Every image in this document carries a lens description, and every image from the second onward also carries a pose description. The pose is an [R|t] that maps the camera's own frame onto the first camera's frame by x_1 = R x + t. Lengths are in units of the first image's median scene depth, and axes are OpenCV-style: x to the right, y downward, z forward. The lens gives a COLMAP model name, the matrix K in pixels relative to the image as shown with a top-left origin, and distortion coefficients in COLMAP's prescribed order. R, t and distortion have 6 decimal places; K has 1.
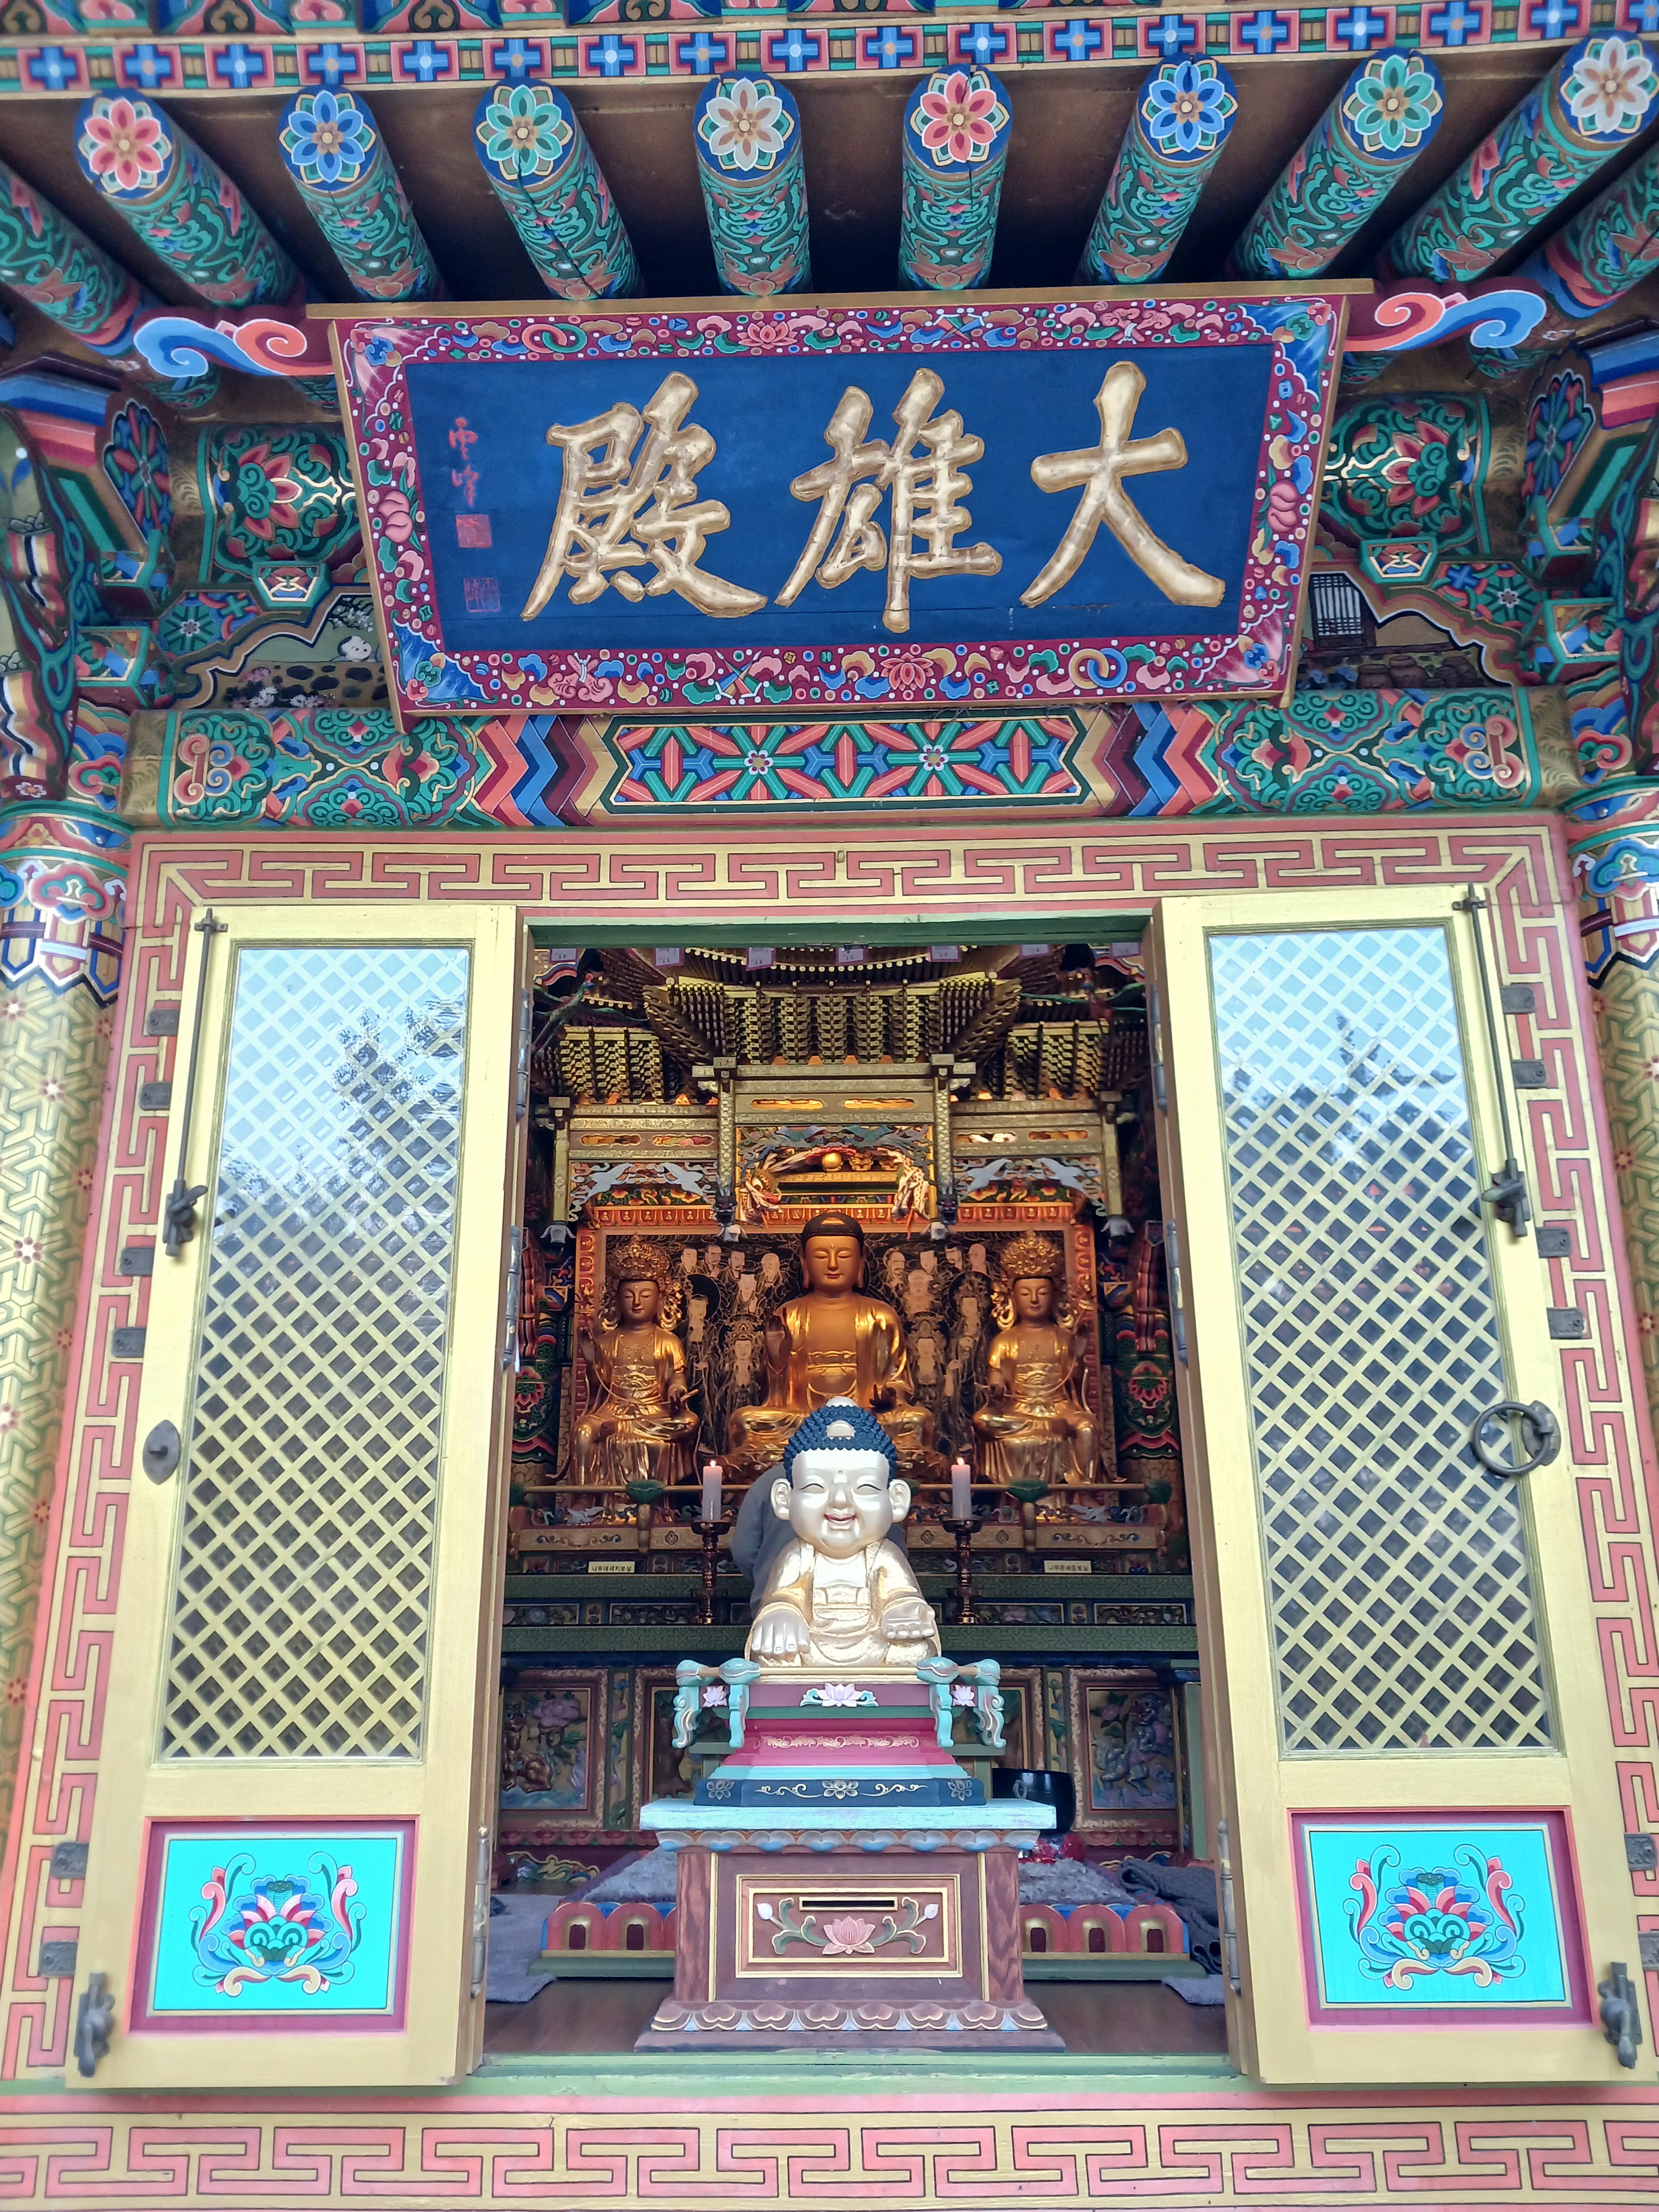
lens RADIAL K [[1741.5, 0, 829.5], [0, 1741.5, 1106.0], [0, 0, 1]] dist [0.064302, -0.075782]
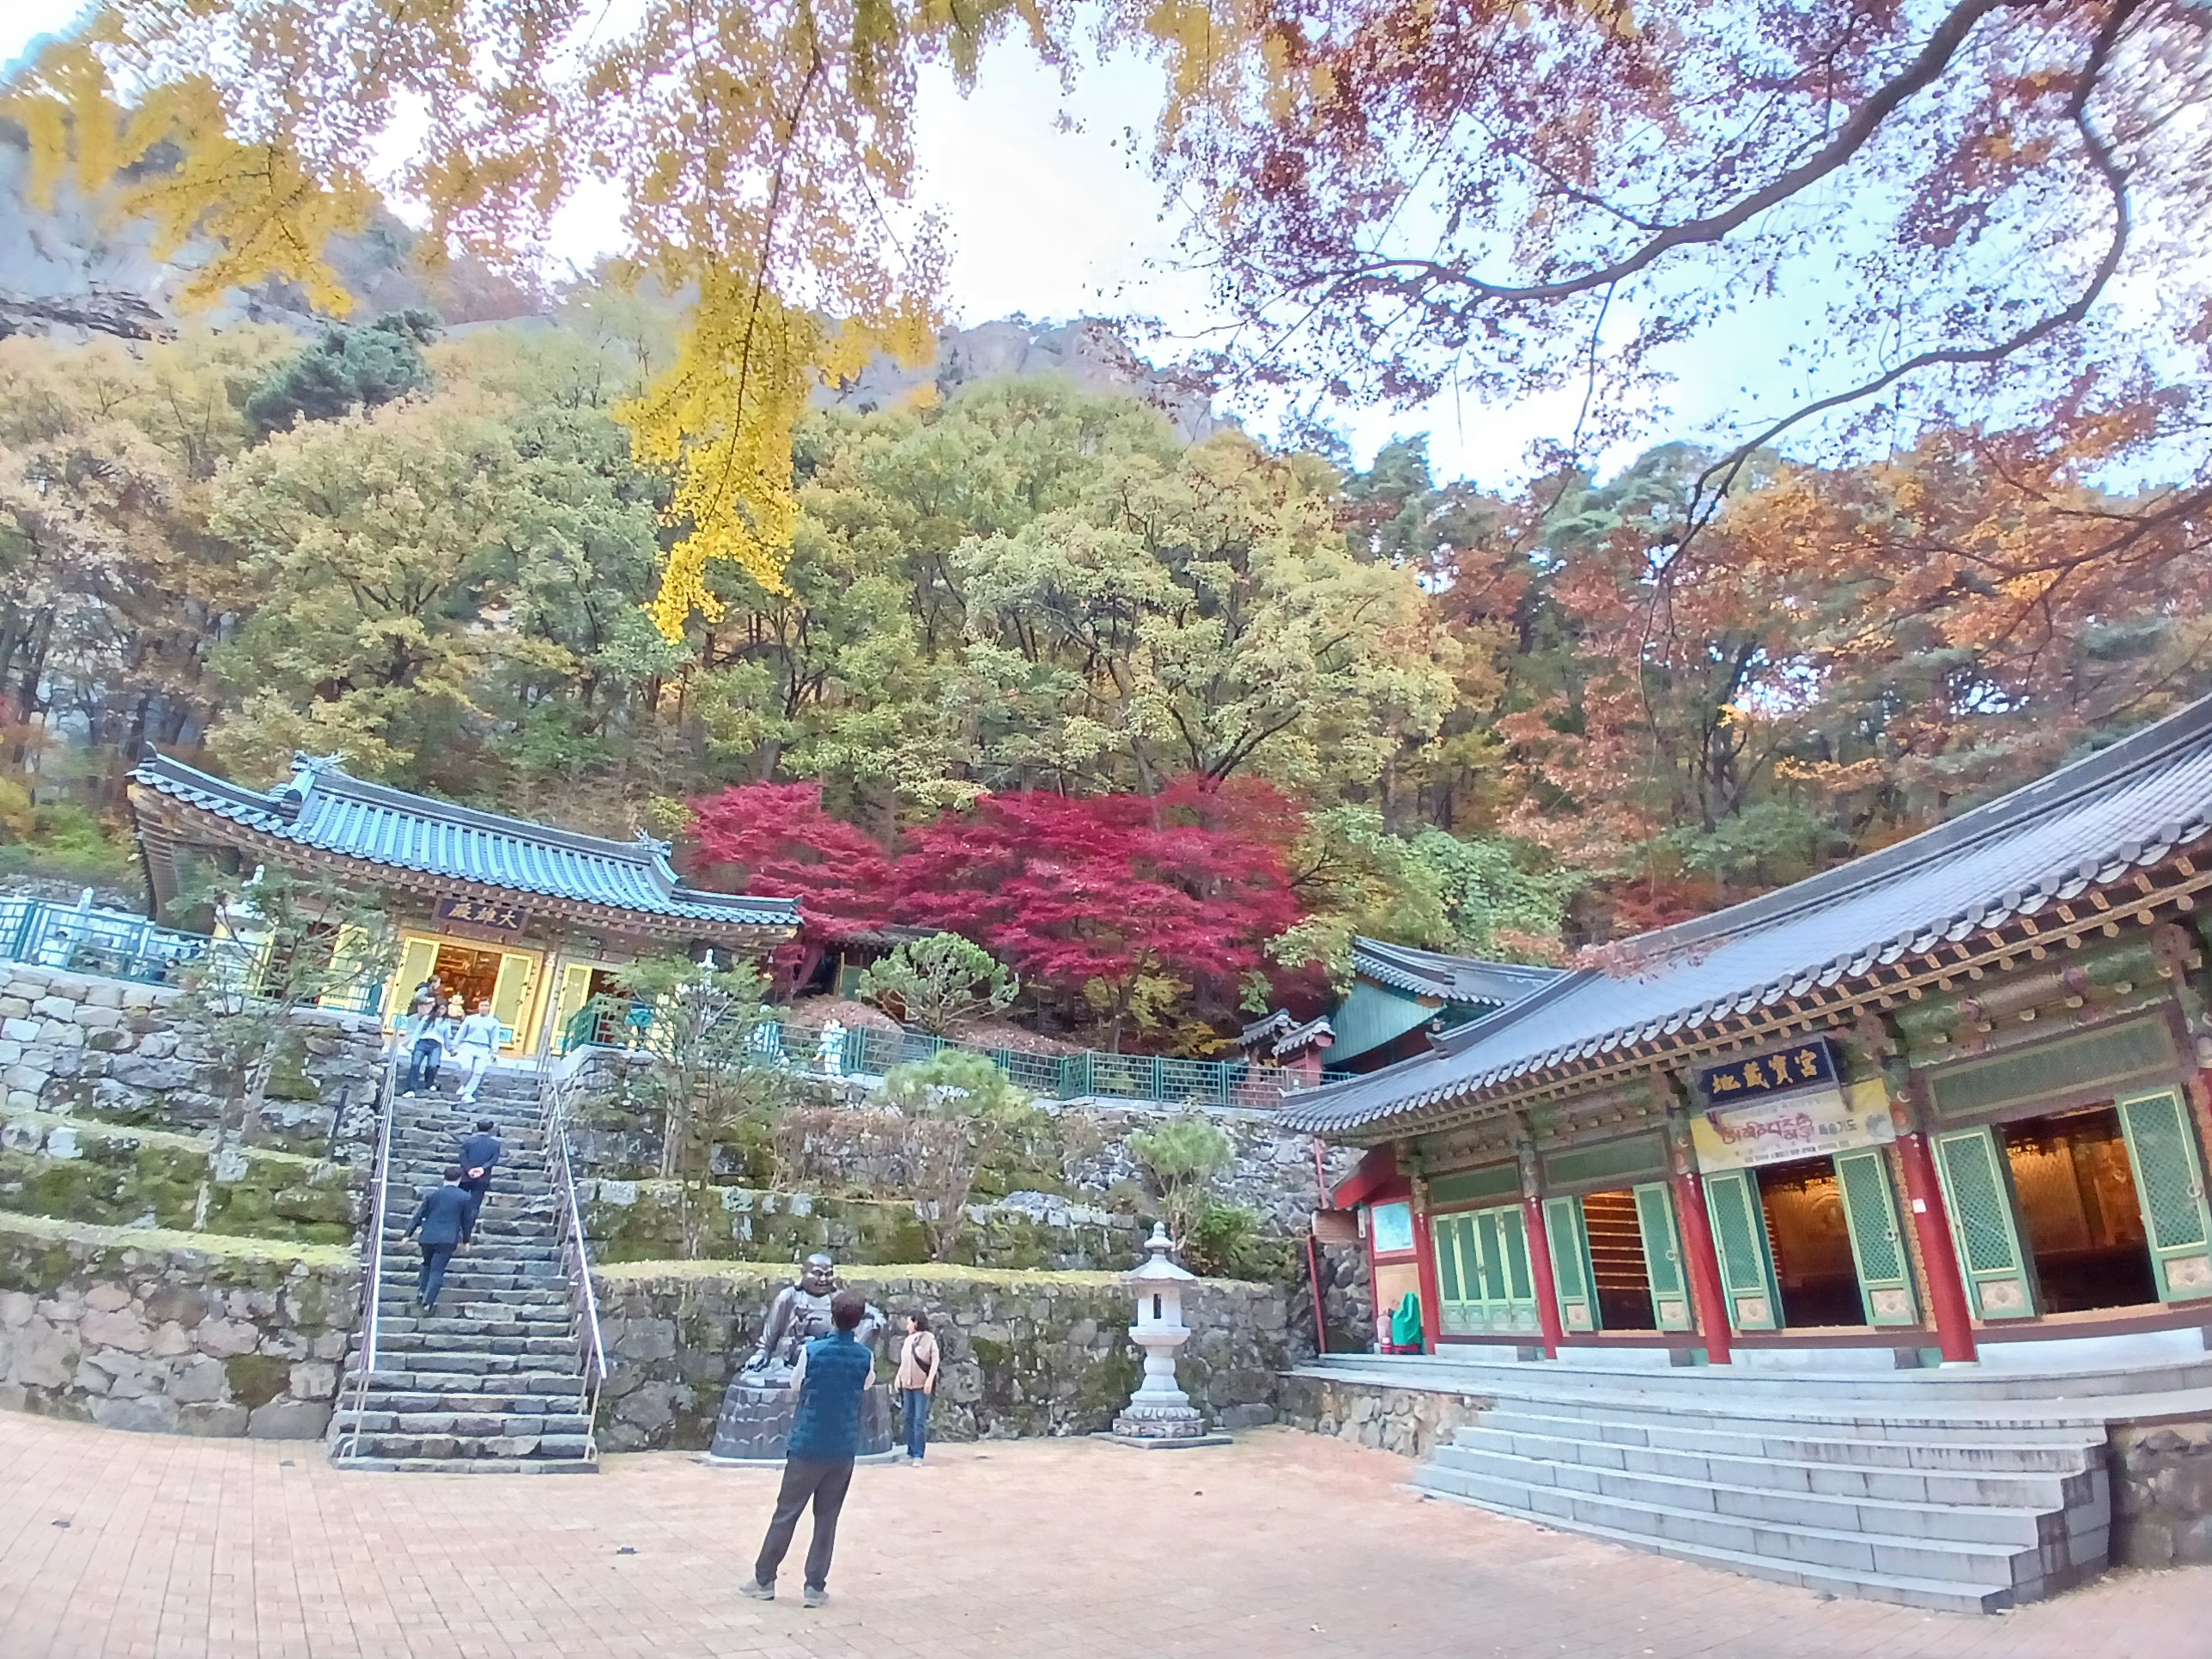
lens RADIAL K [[1106.4, 0, 1106.0], [0, 1106.4, 829.5], [0, 0, 1]] dist [0.028916, -0.065517]
pose [[0.809532, 0.253056, 0.529736, -0.280085], [-0.204498, 0.967367, -0.149604, -0.258365], [-0.550307, 0.012780, 0.834864, -3.005774]]
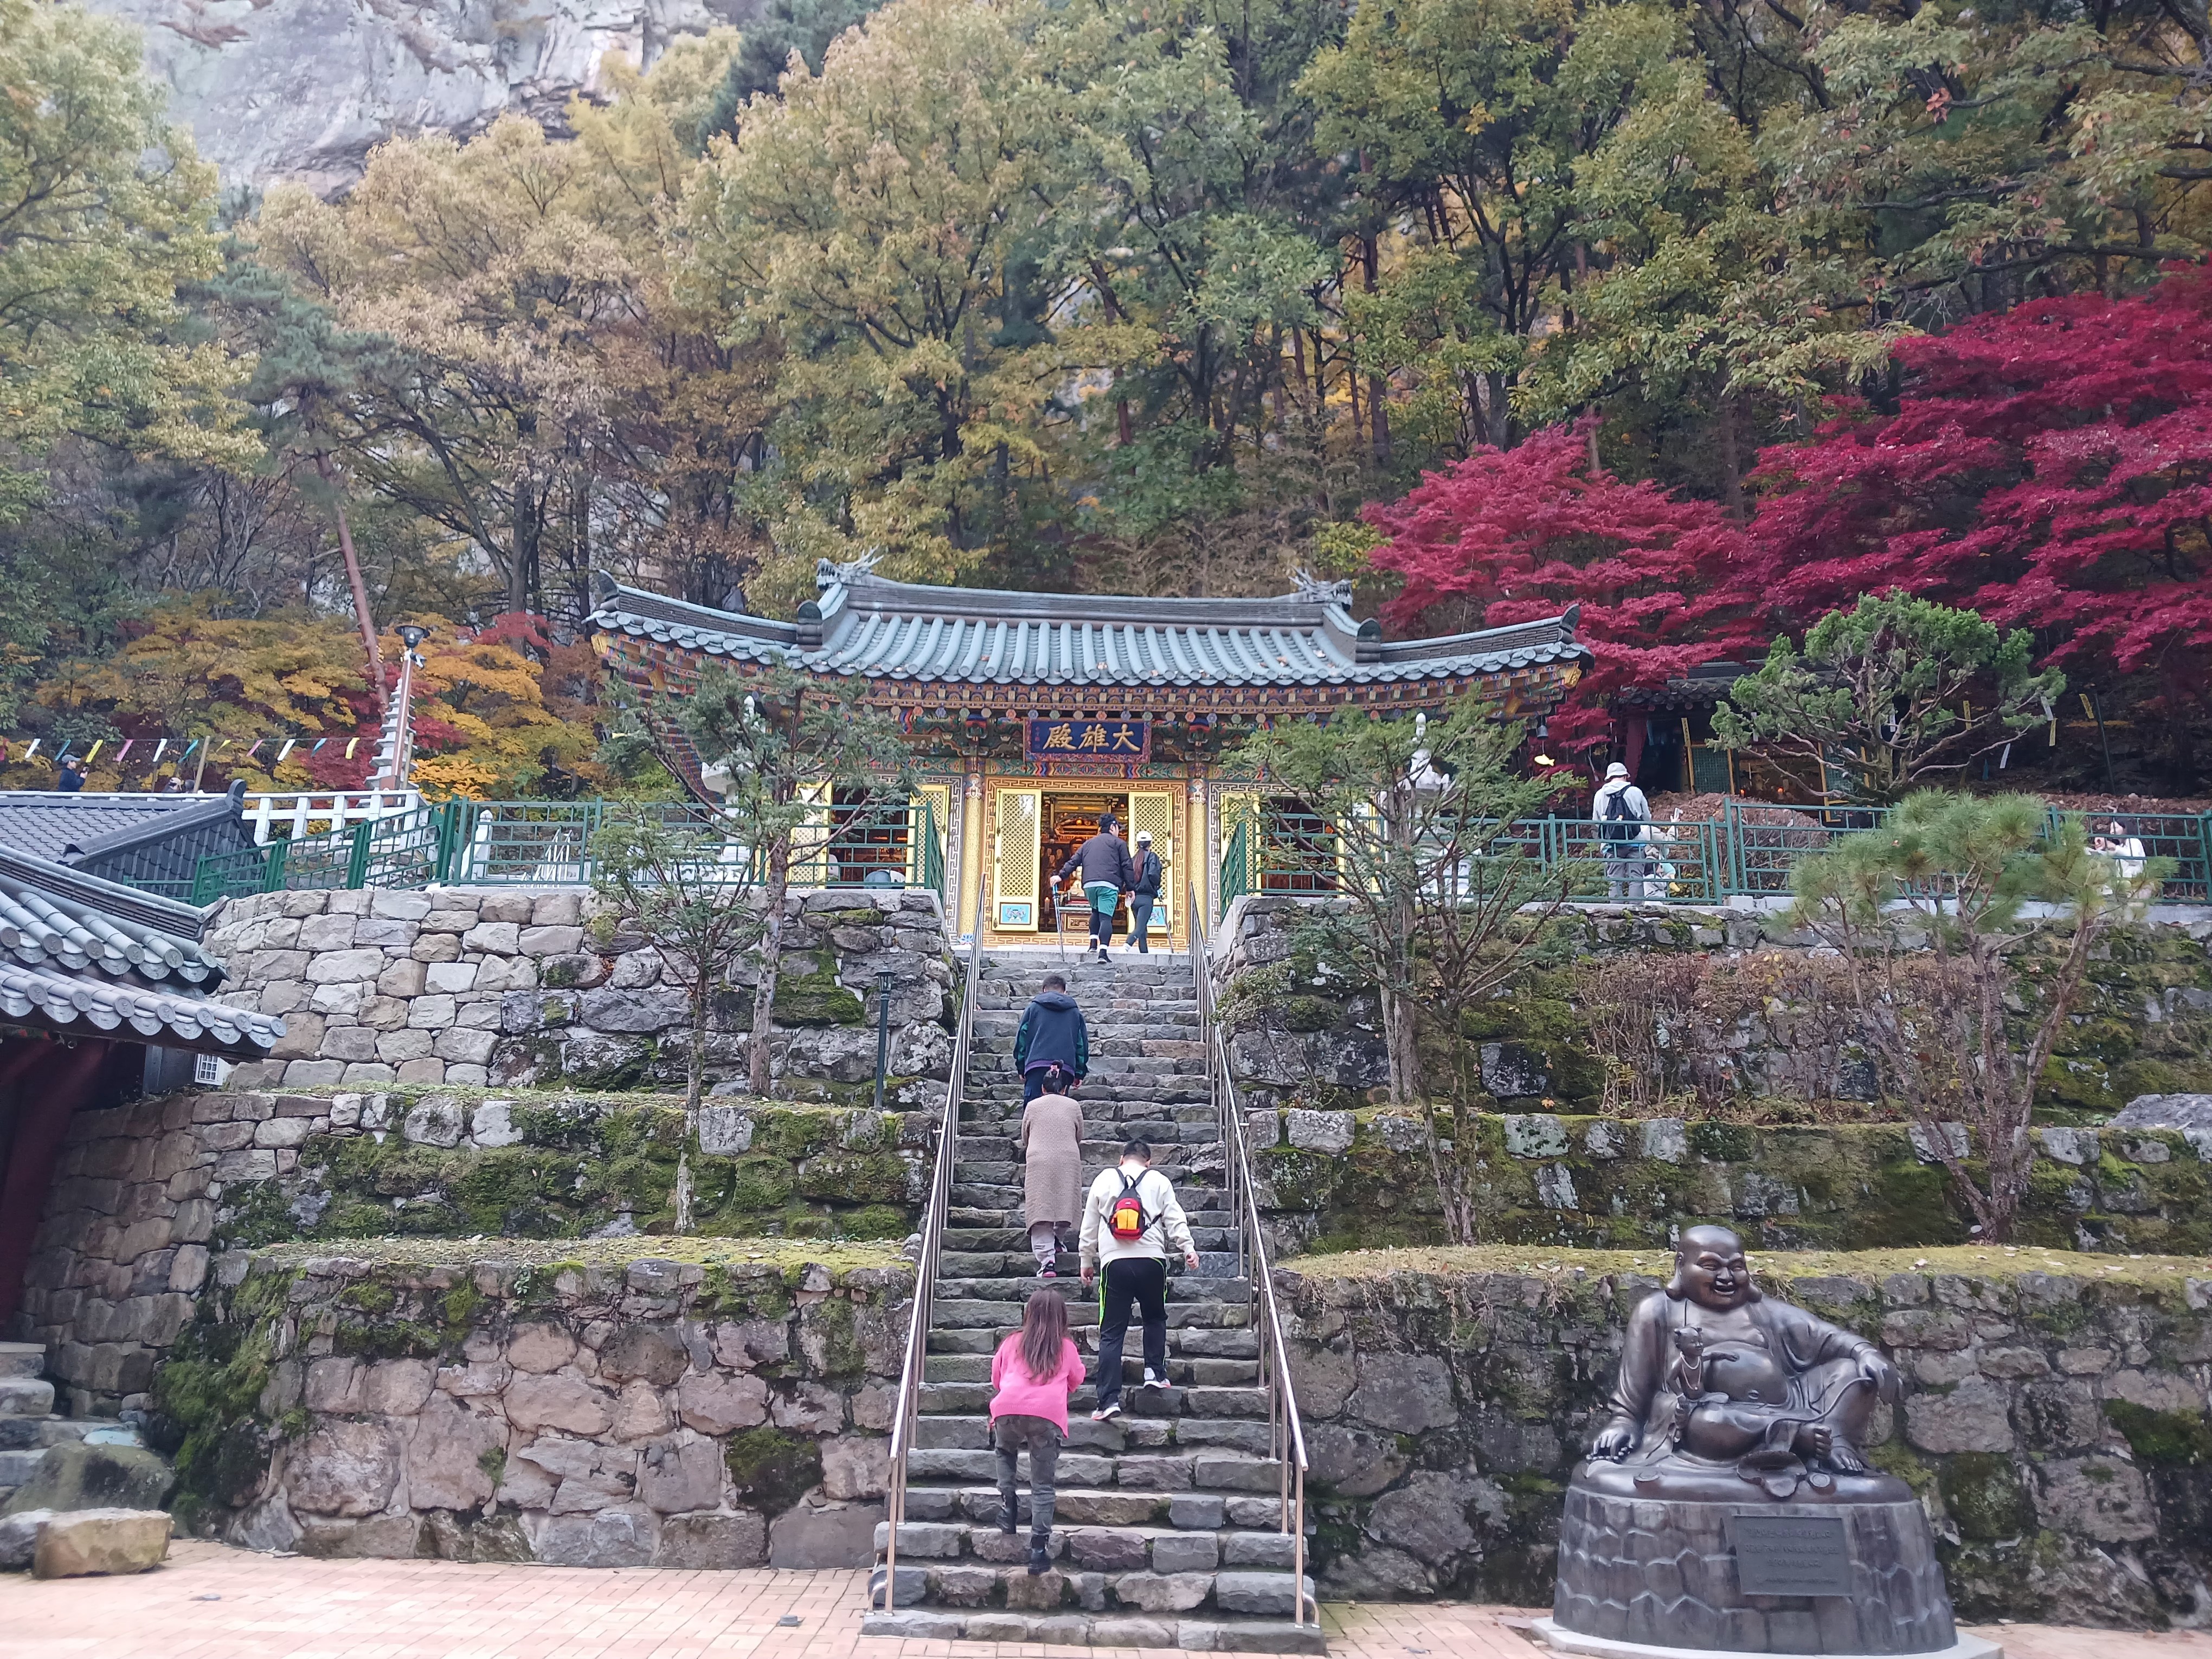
lens RADIAL K [[1742.0, 0, 1106.0], [0, 1742.0, 829.5], [0, 0, 1]] dist [0.024578, -0.003509]
pose [[0.999070, 0.033509, 0.027145, -0.041020], [-0.034729, 0.998347, 0.045792, -0.118879], [-0.025566, -0.046692, 0.998582, -2.563186]]
